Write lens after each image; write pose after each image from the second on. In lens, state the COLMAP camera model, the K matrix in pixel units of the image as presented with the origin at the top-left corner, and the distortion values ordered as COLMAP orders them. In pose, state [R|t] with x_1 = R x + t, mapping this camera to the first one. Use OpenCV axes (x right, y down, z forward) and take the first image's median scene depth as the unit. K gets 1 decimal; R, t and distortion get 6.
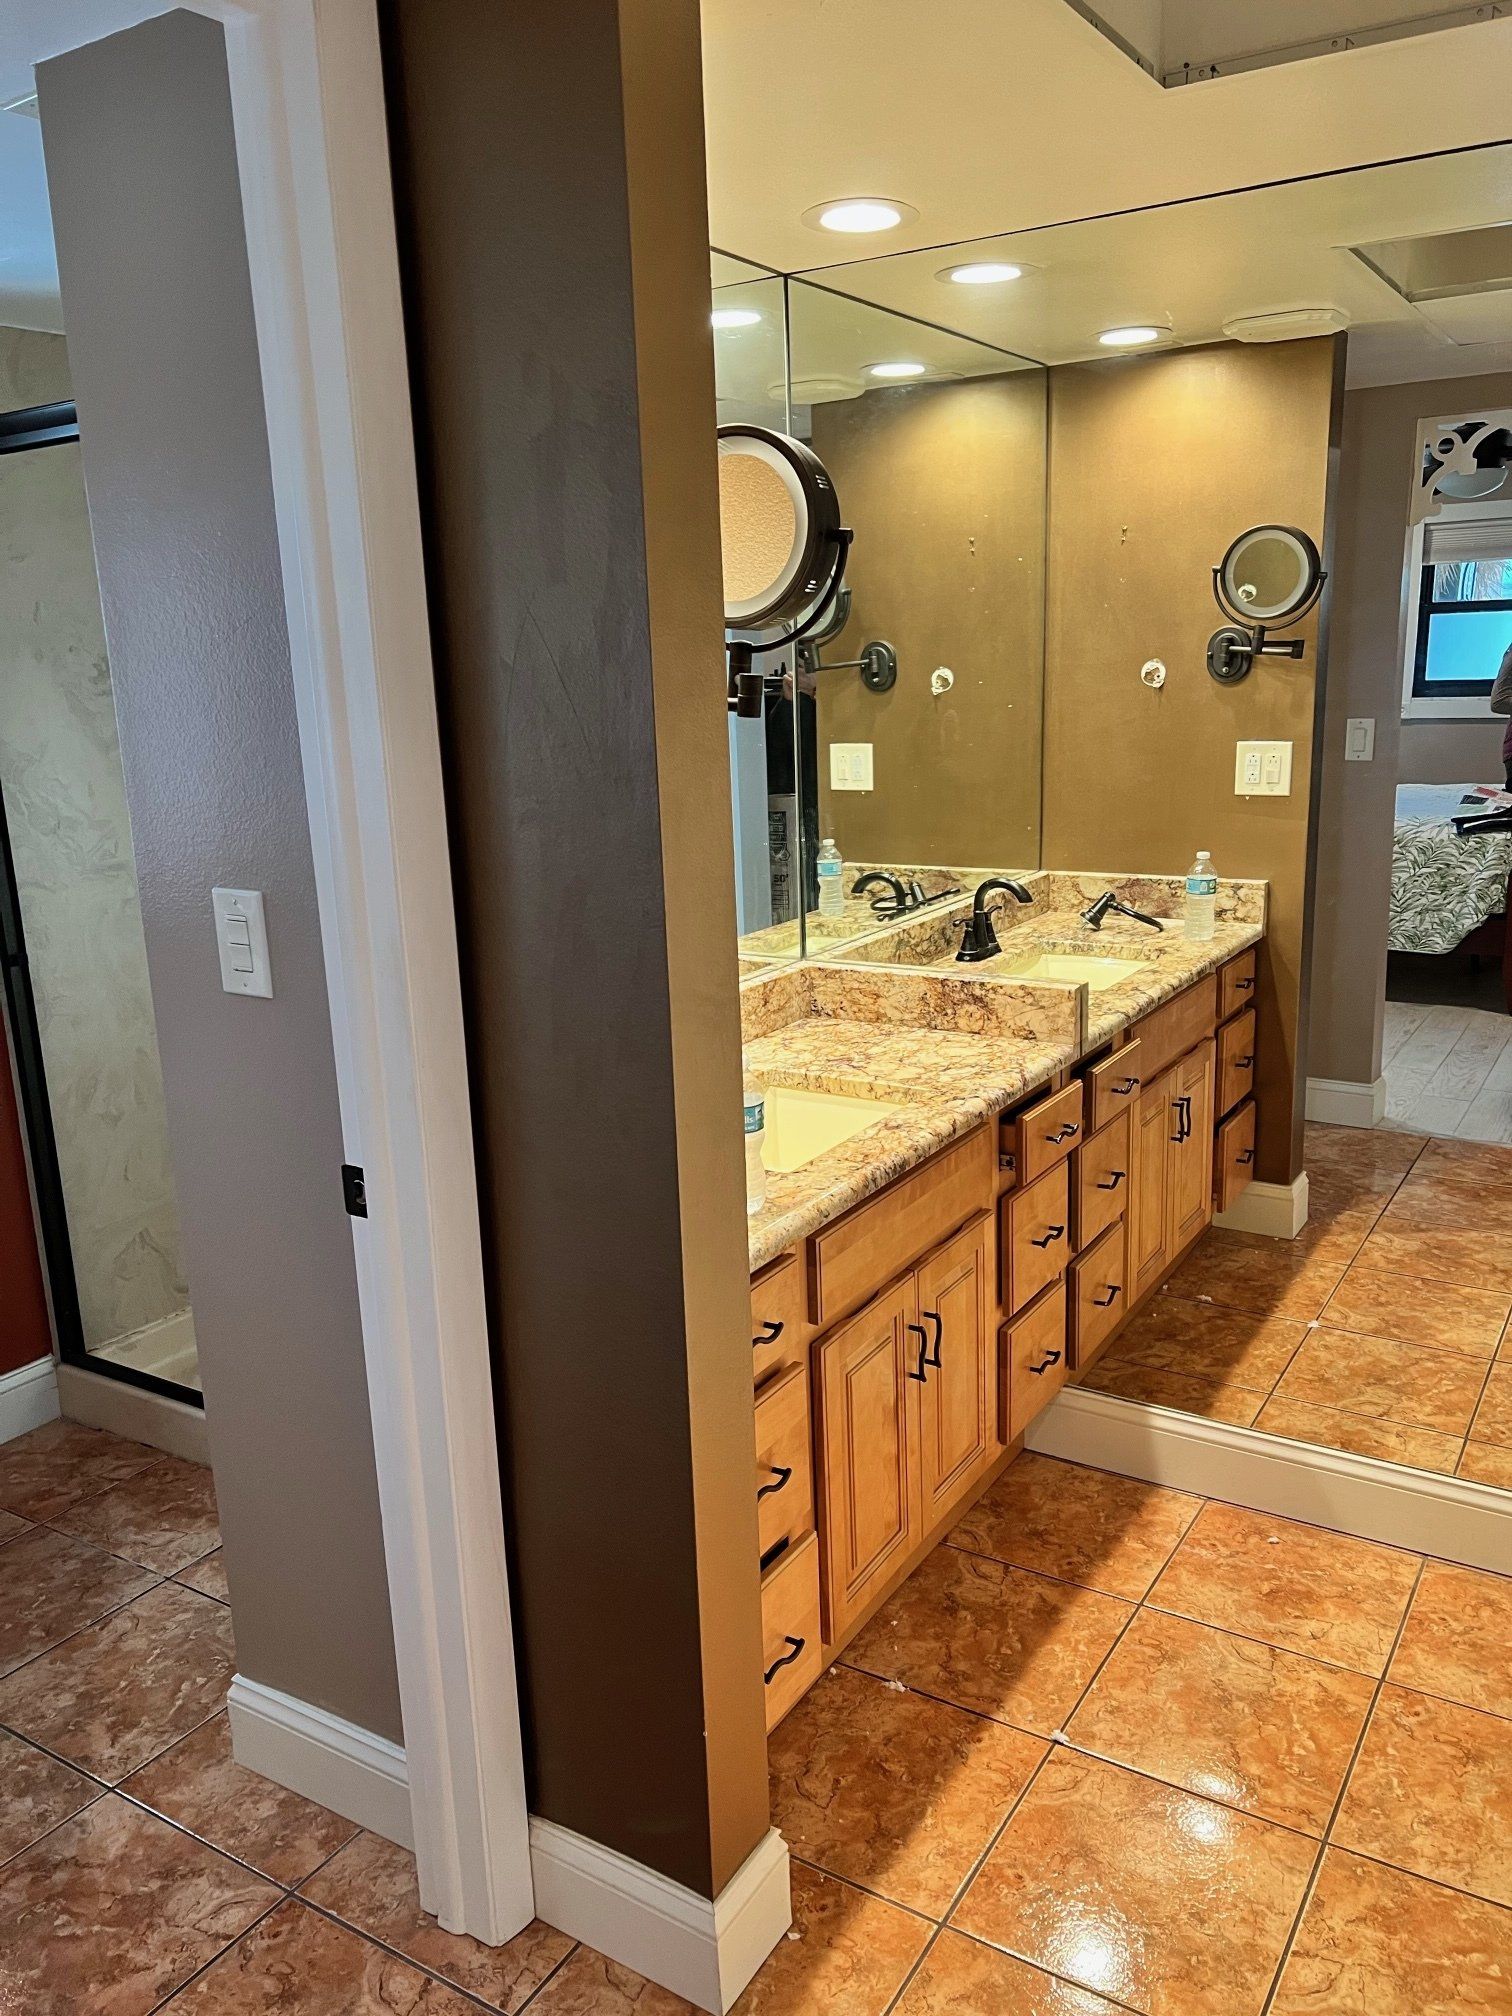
lens RADIAL K [[1508.2, 0, 763.1], [0, 1508.2, 995.2], [0, 0, 1]] dist [0.043723, -0.042144]
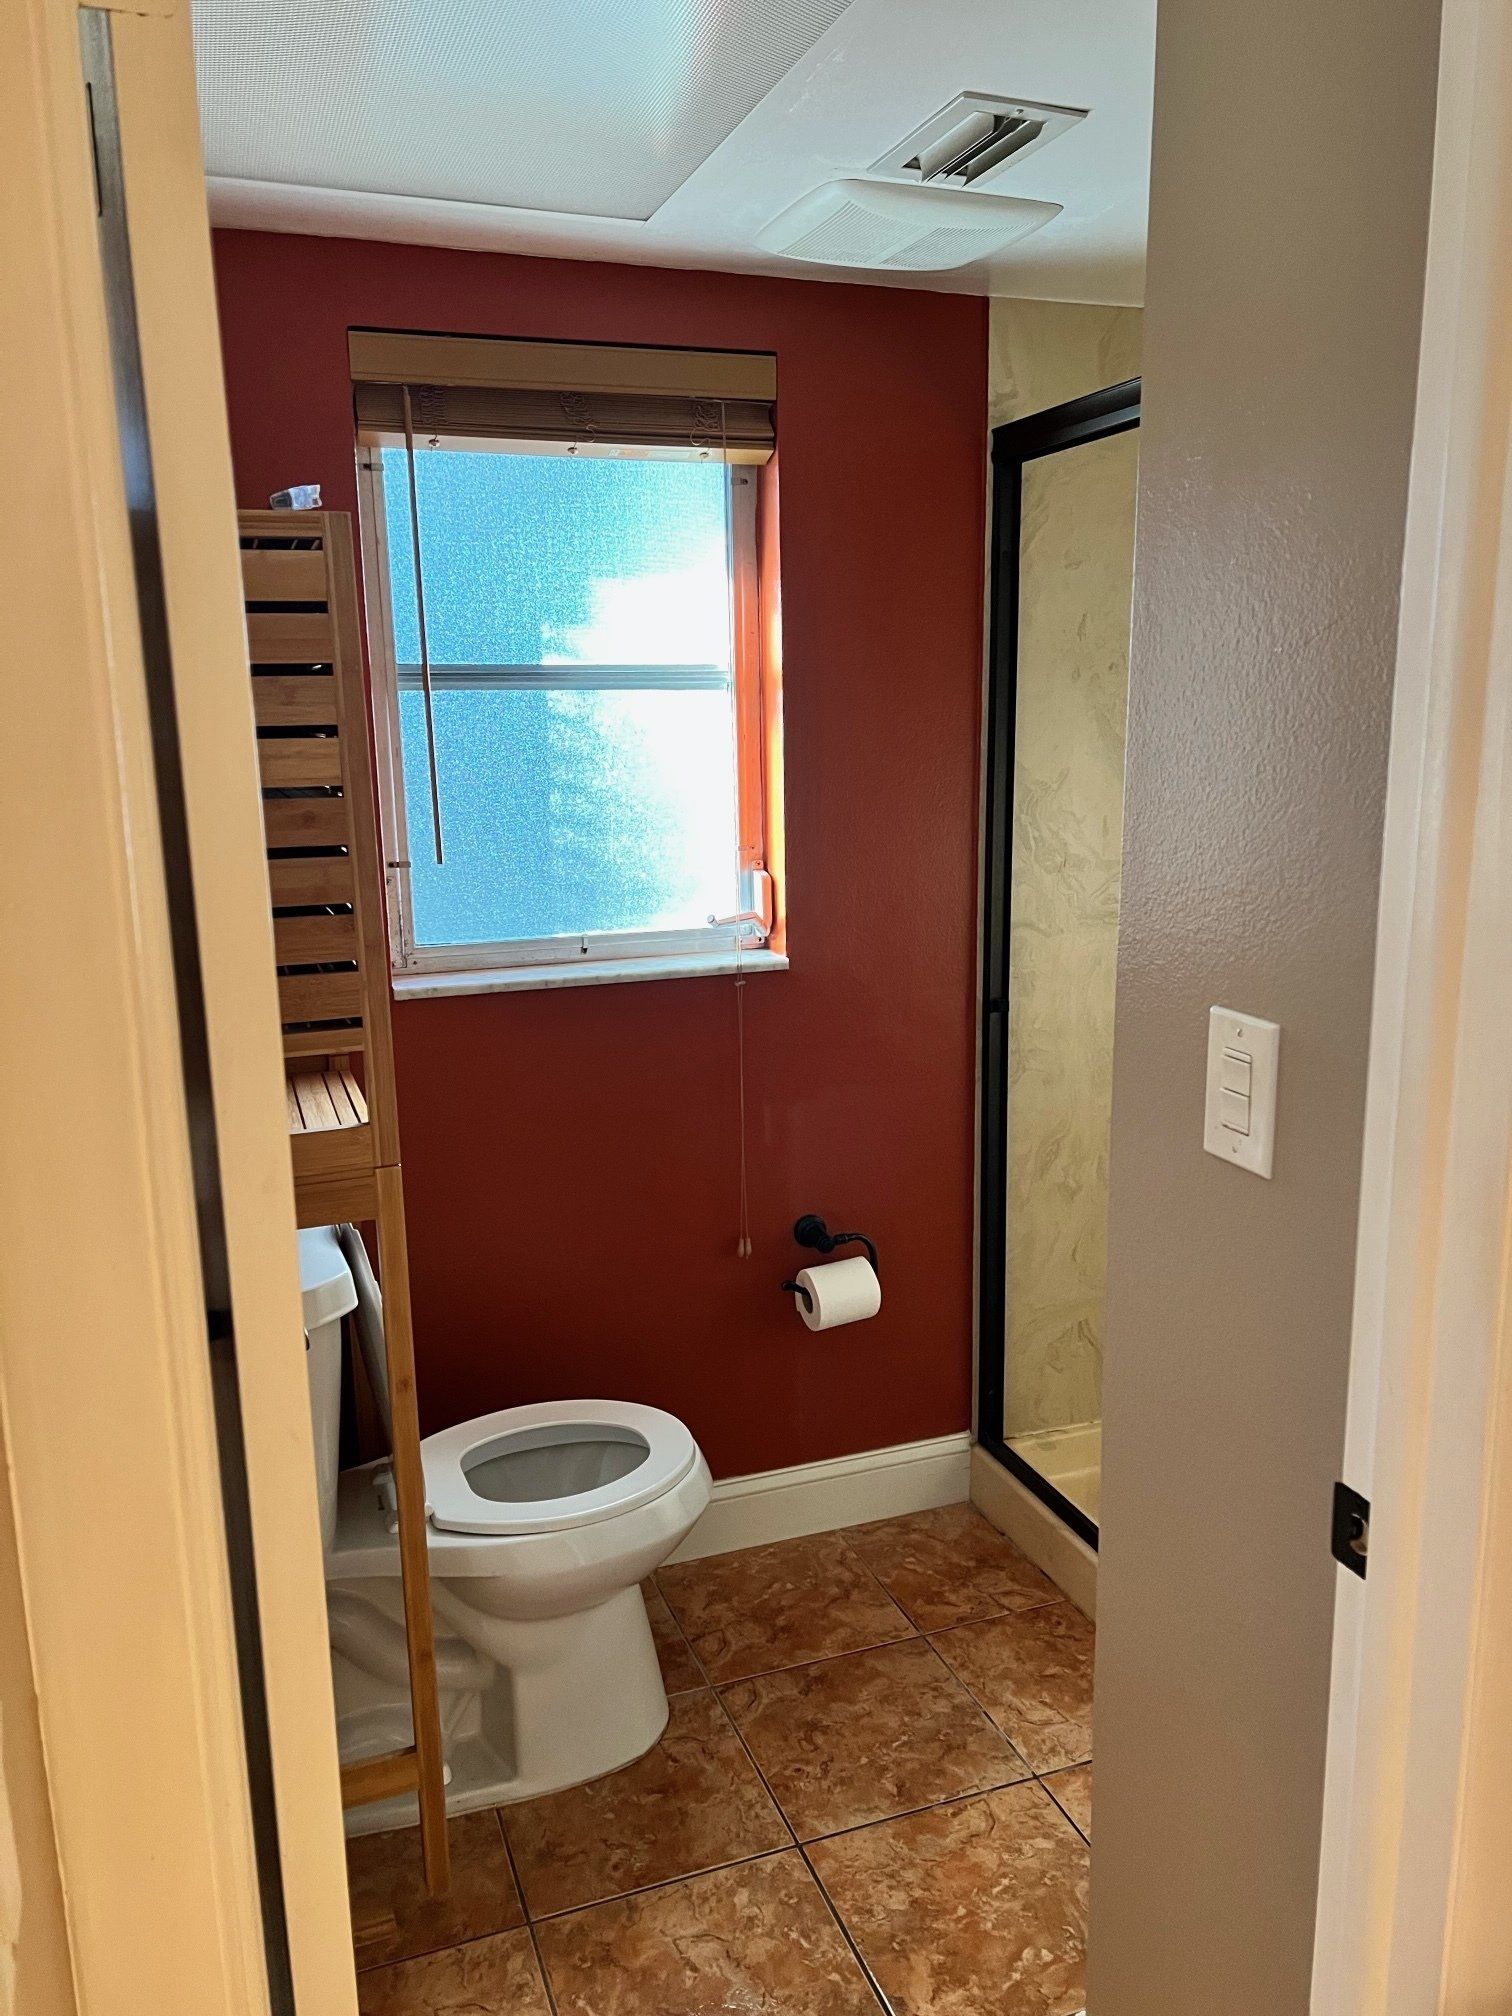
lens RADIAL K [[1508.2, 0, 767.5], [0, 1508.2, 1005.3], [0, 0, 1]] dist [0.043723, -0.042144]
pose [[0.795006, 0.147569, -0.588378, -0.075233], [-0.150319, 0.987631, 0.044597, -0.047560], [0.587682, 0.052989, 0.807355, 0.206007]]
